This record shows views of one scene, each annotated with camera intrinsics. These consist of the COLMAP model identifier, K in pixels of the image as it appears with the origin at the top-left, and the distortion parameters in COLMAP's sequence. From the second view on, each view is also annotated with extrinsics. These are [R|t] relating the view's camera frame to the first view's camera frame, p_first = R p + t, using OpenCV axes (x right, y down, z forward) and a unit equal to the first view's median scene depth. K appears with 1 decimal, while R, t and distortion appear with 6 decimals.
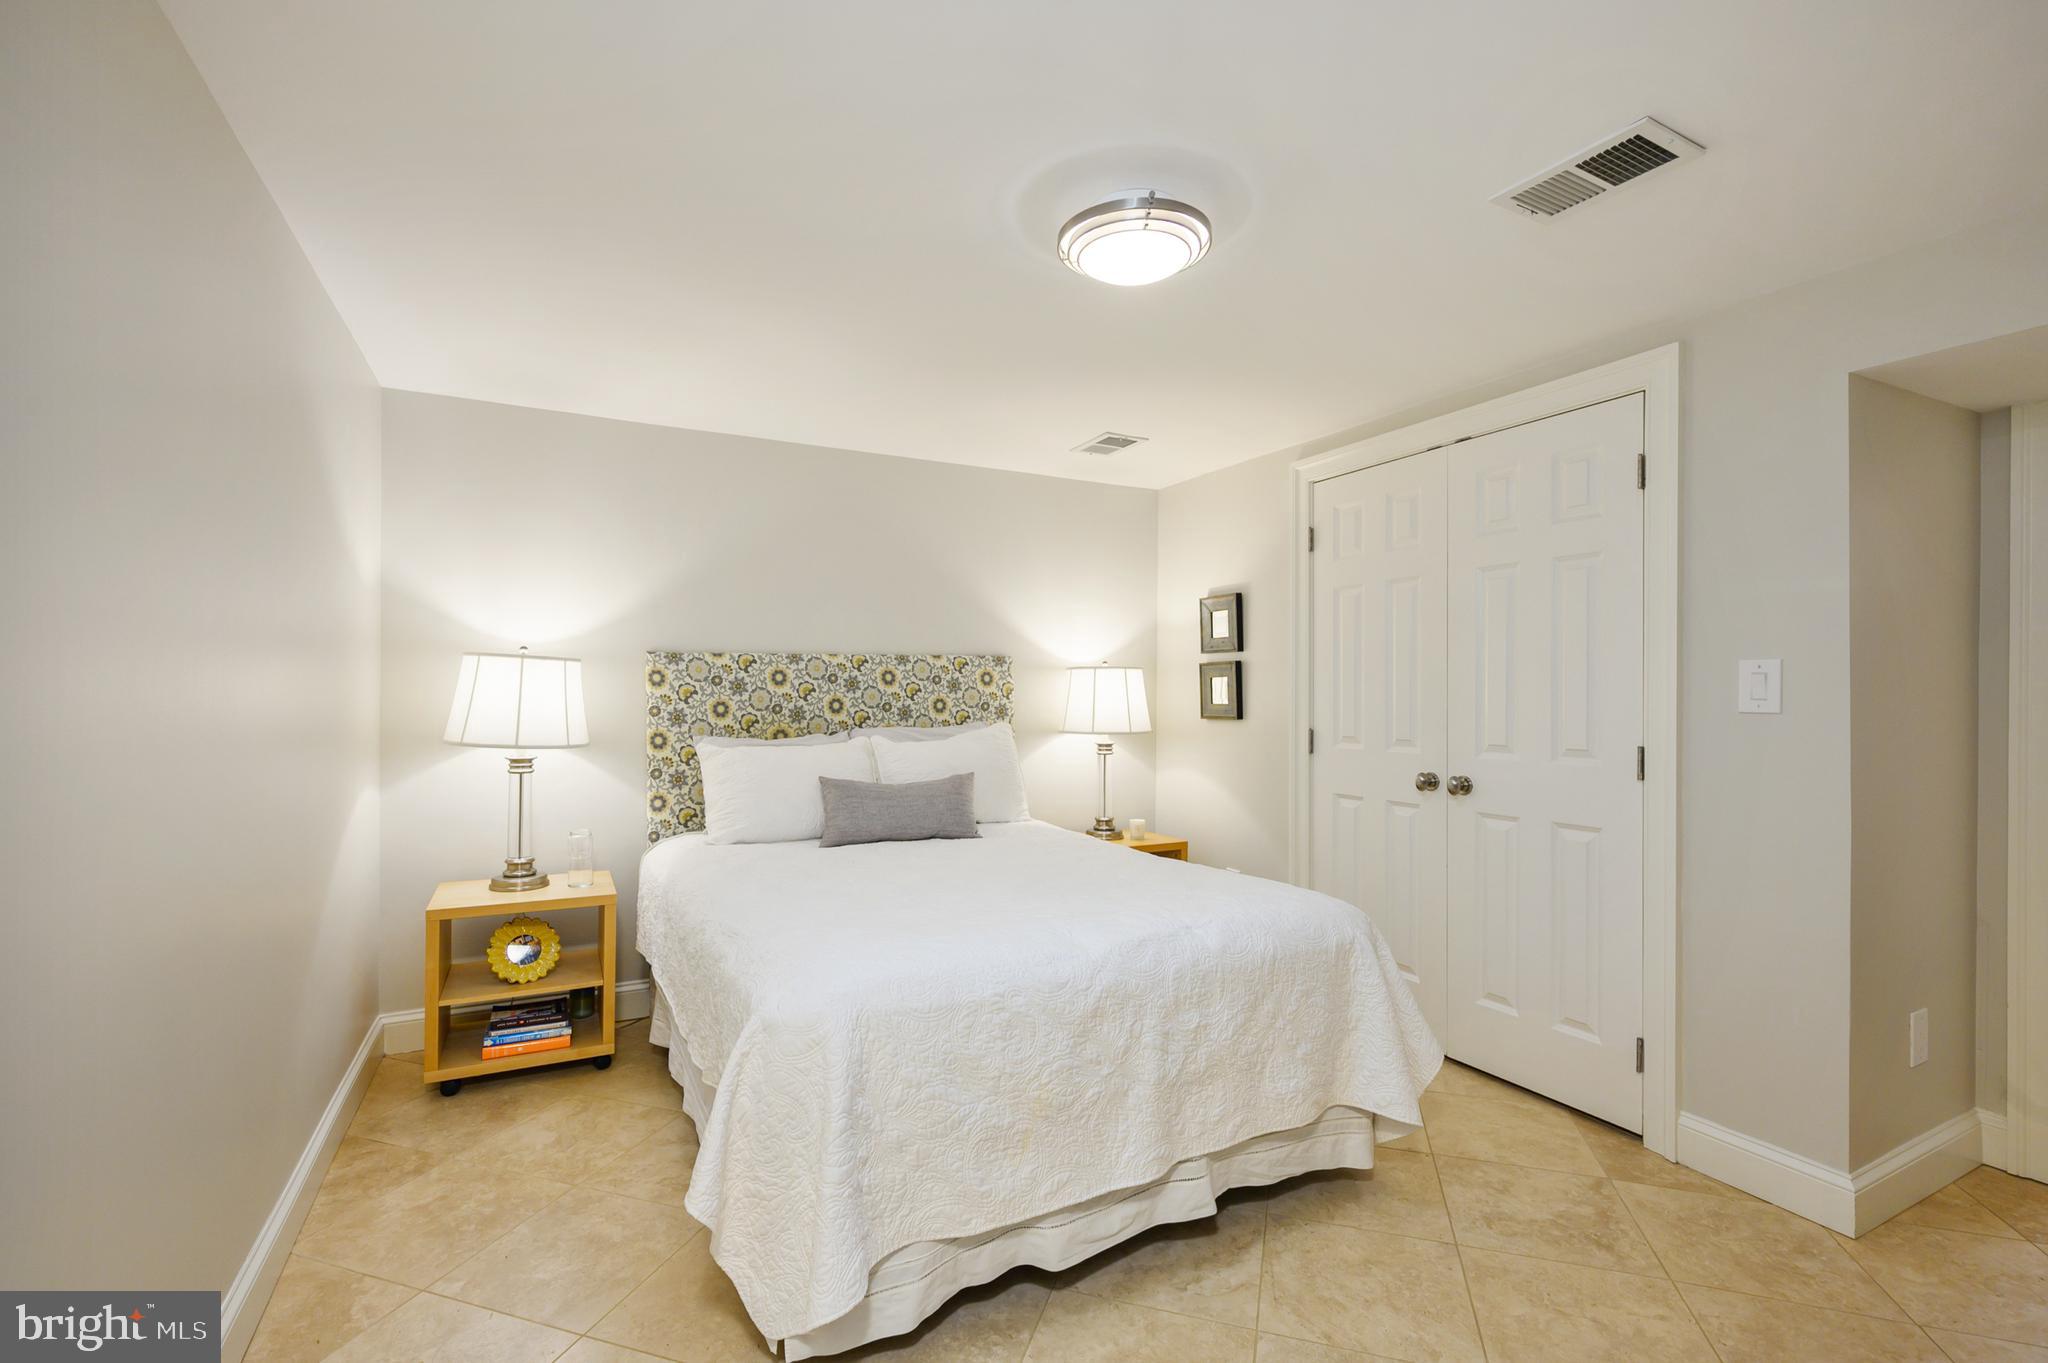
lens RADIAL K [[934.4, 0, 1024.8], [0, 934.4, 689.7], [0, 0, 1]] dist [-0.000239, -0.000064]
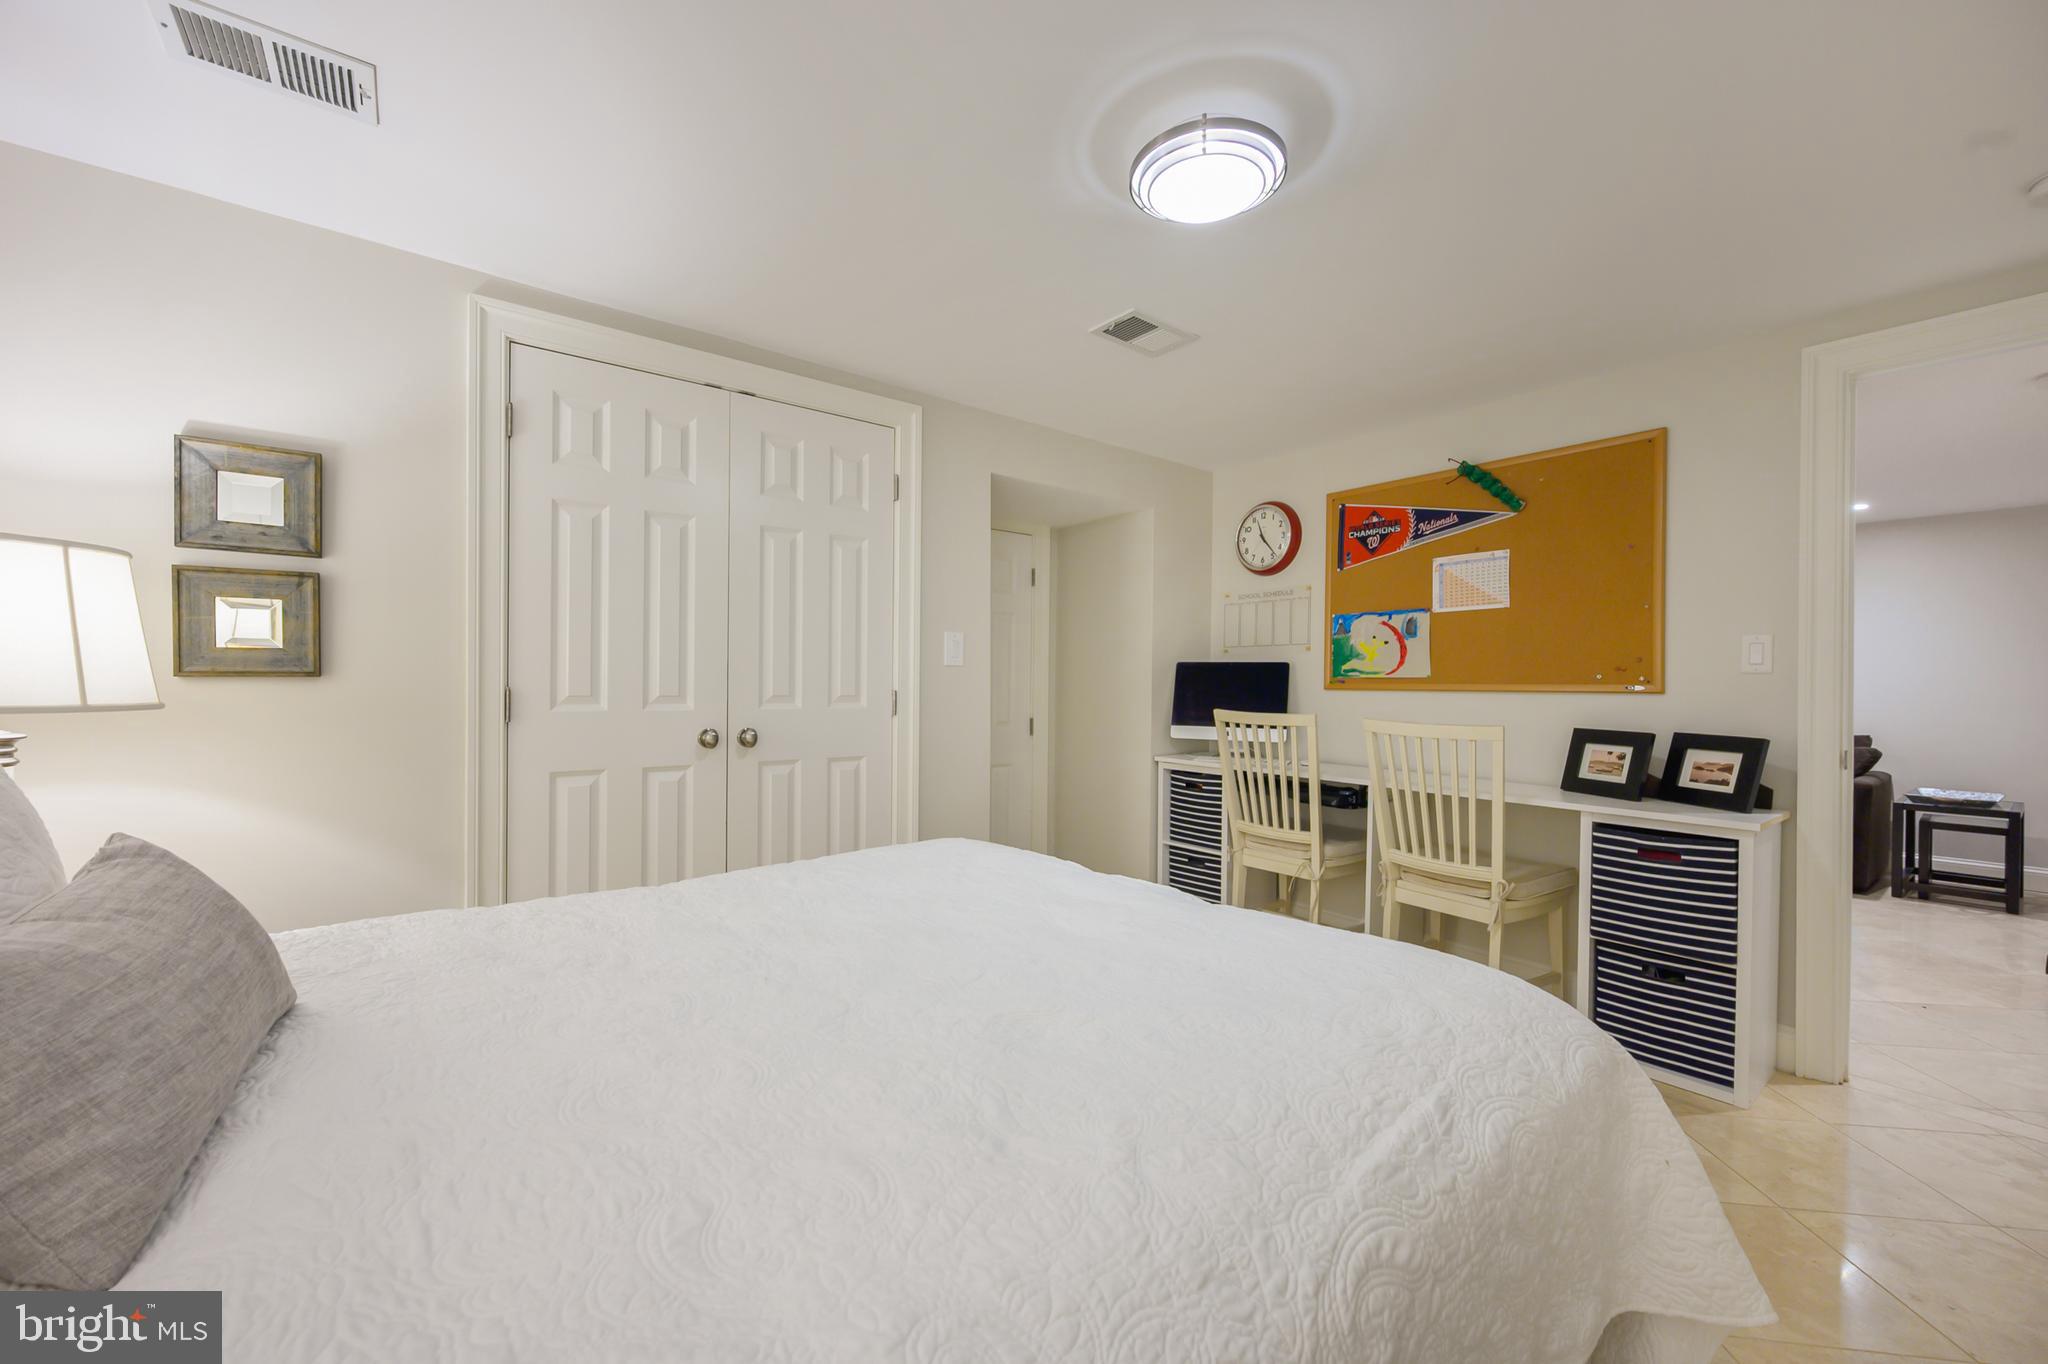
lens RADIAL K [[823.9, 0, 1020.7], [0, 823.9, 685.9], [0, 0, 1]] dist [-0.000992, -0.000066]
pose [[-0.204476, 0.003467, 0.978865, -0.345906], [-0.005572, 0.999973, -0.004706, 0.037214], [-0.978856, -0.006416, -0.204451, 0.680263]]
